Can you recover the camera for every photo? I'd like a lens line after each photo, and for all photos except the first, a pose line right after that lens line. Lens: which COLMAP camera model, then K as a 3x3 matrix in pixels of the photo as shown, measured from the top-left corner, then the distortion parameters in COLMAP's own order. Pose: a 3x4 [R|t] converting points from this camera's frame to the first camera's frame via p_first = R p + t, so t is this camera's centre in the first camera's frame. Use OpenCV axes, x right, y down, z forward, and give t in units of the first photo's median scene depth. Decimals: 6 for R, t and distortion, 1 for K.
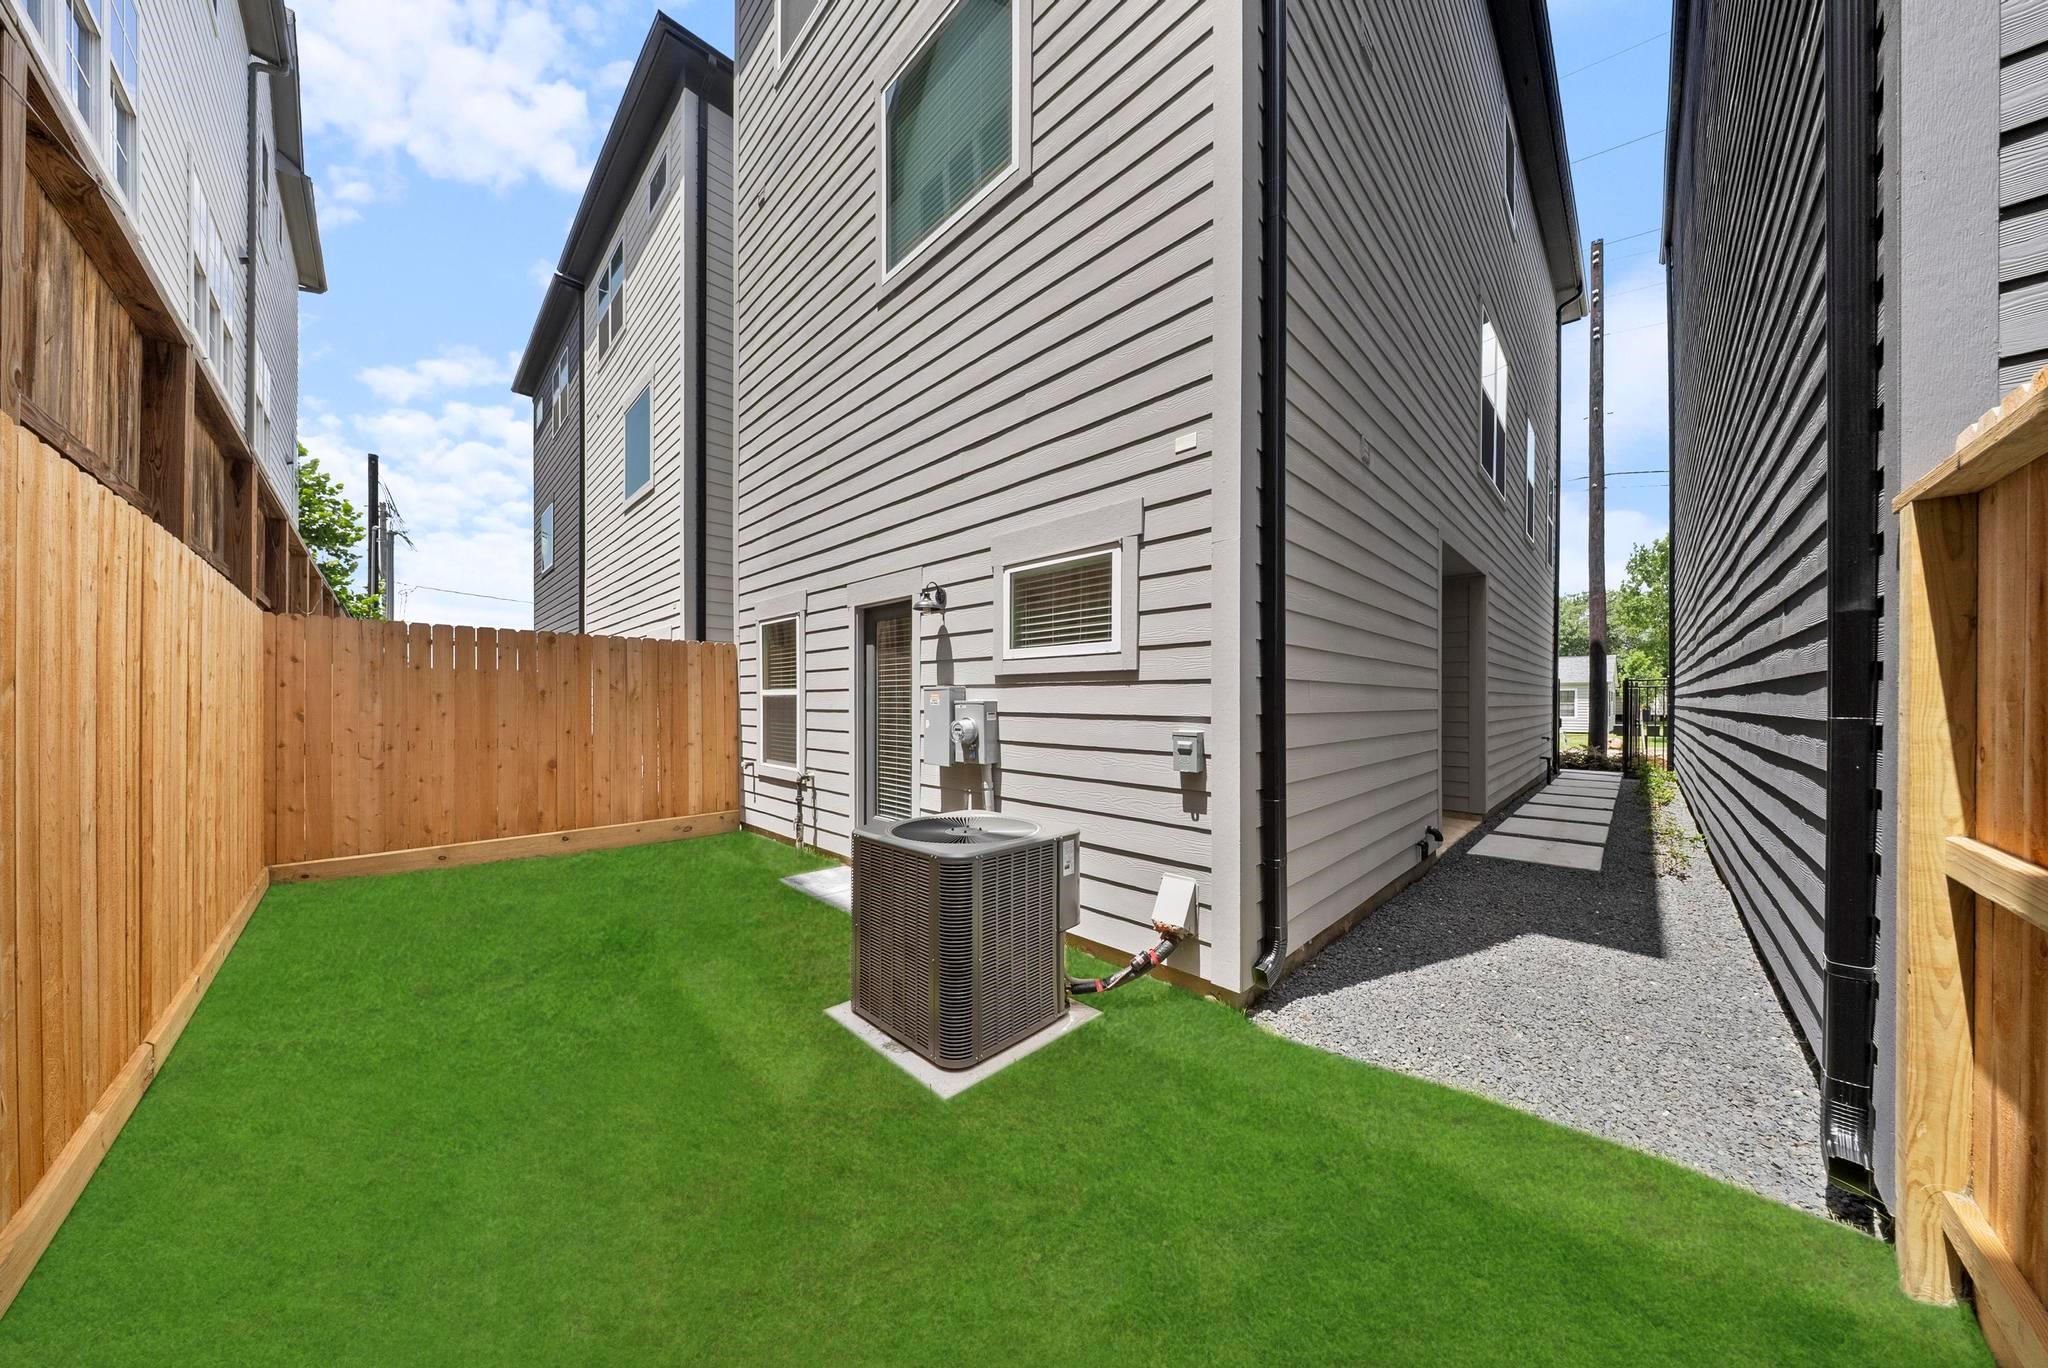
lens RADIAL K [[625.6, 0, 1027.5], [0, 625.6, 693.3], [0, 0, 1]] dist [-0.000643, -0.000054]
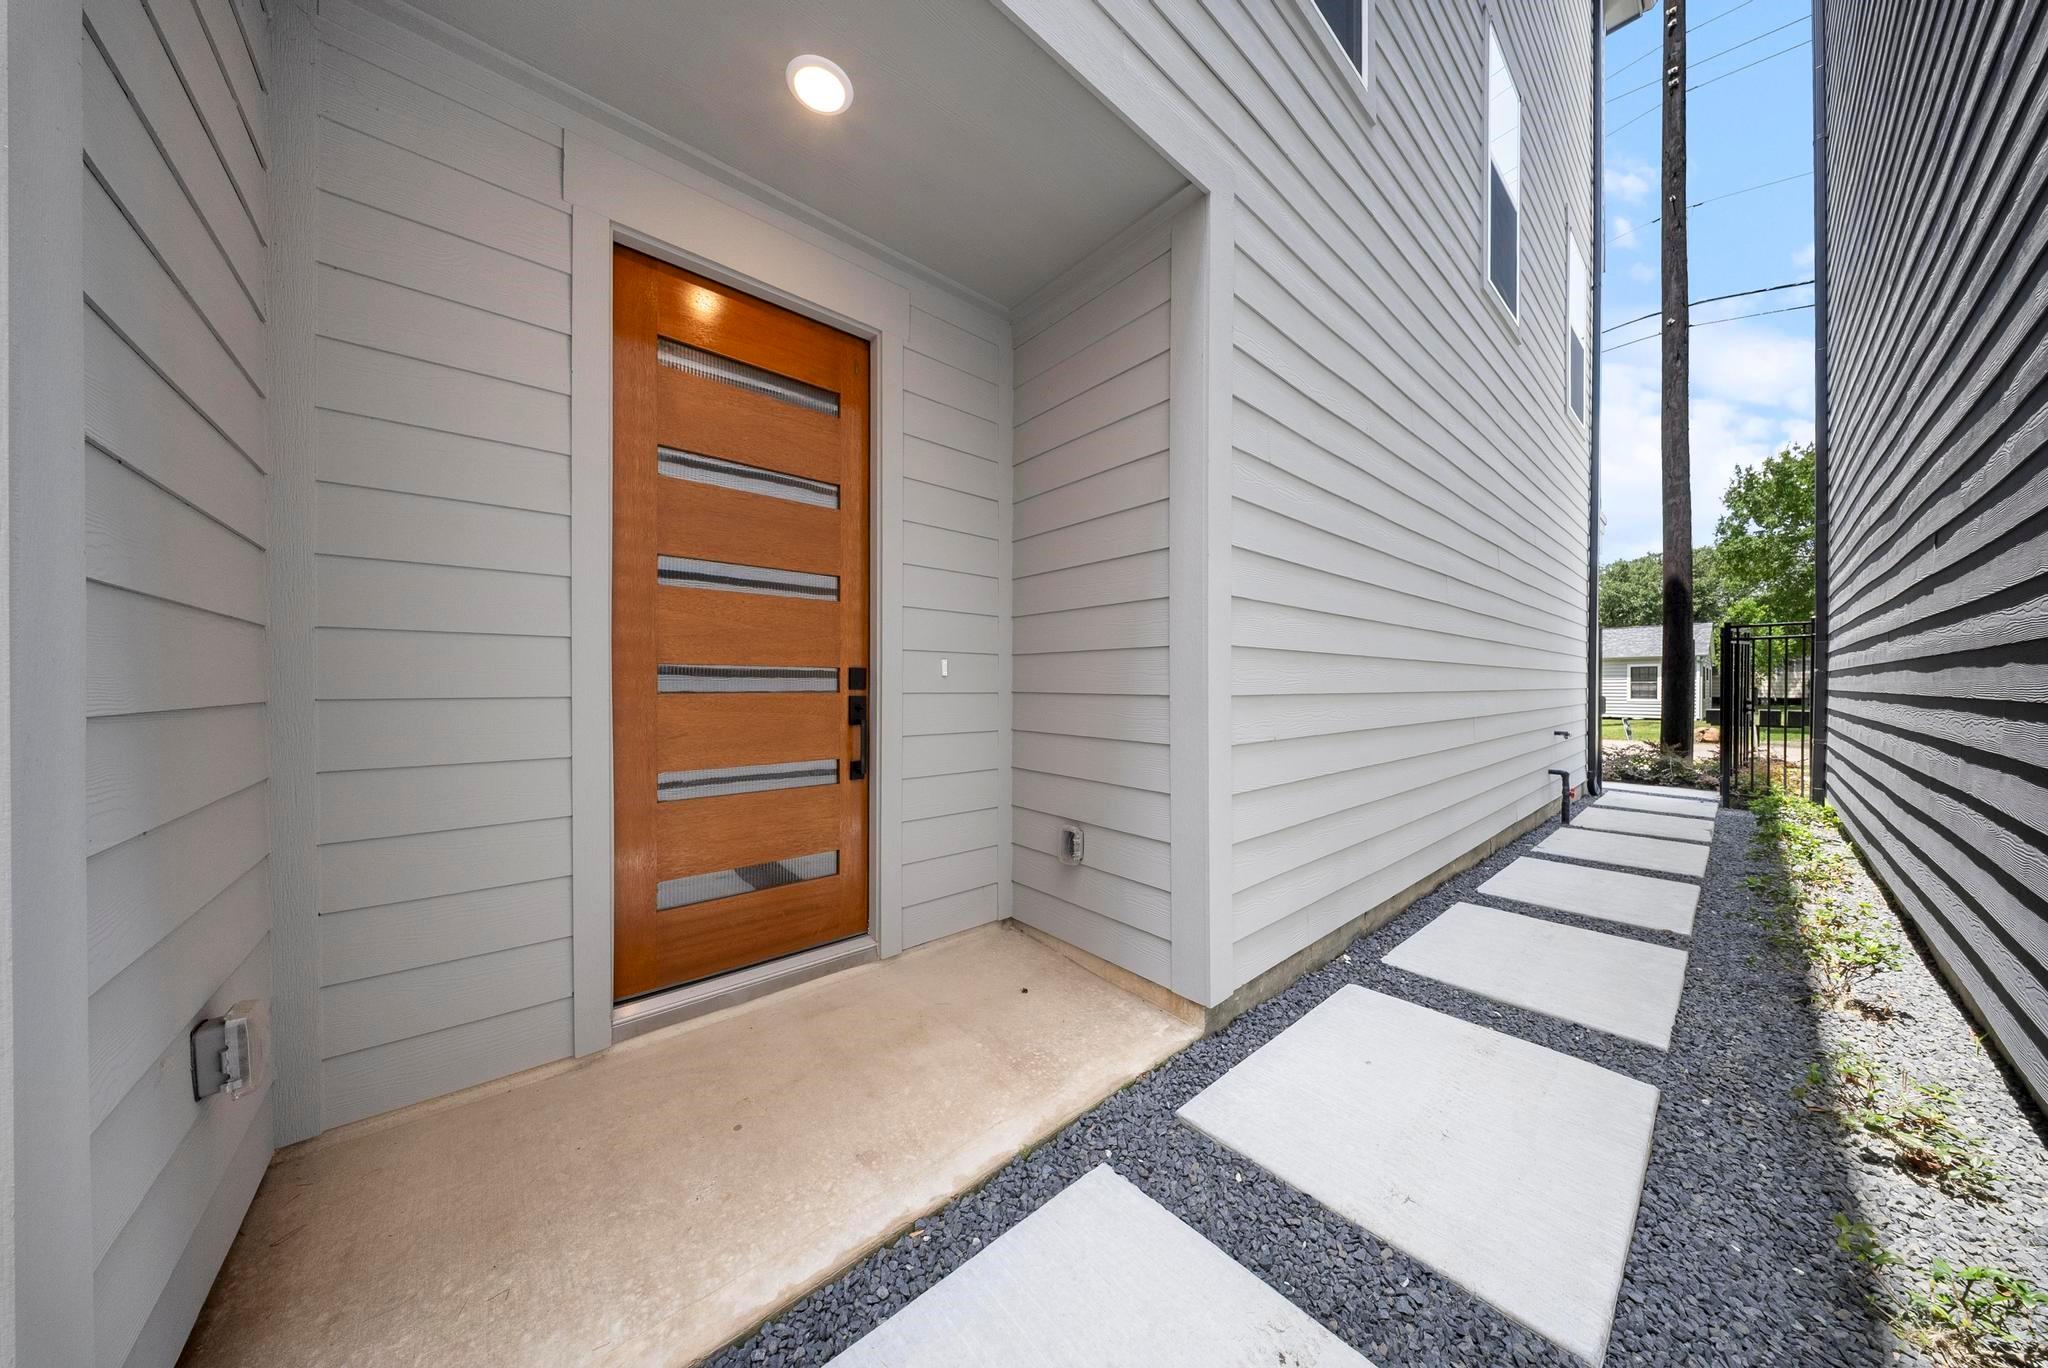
lens RADIAL K [[622.5, 0, 1017.8], [0, 622.5, 670.0], [0, 0, 1]] dist [-0.000234, -0.000134]
pose [[0.996349, 0.002850, -0.085331, 0.358825], [-0.003298, 0.999982, -0.005111, 0.018978], [0.085315, 0.005373, 0.996340, 0.376446]]
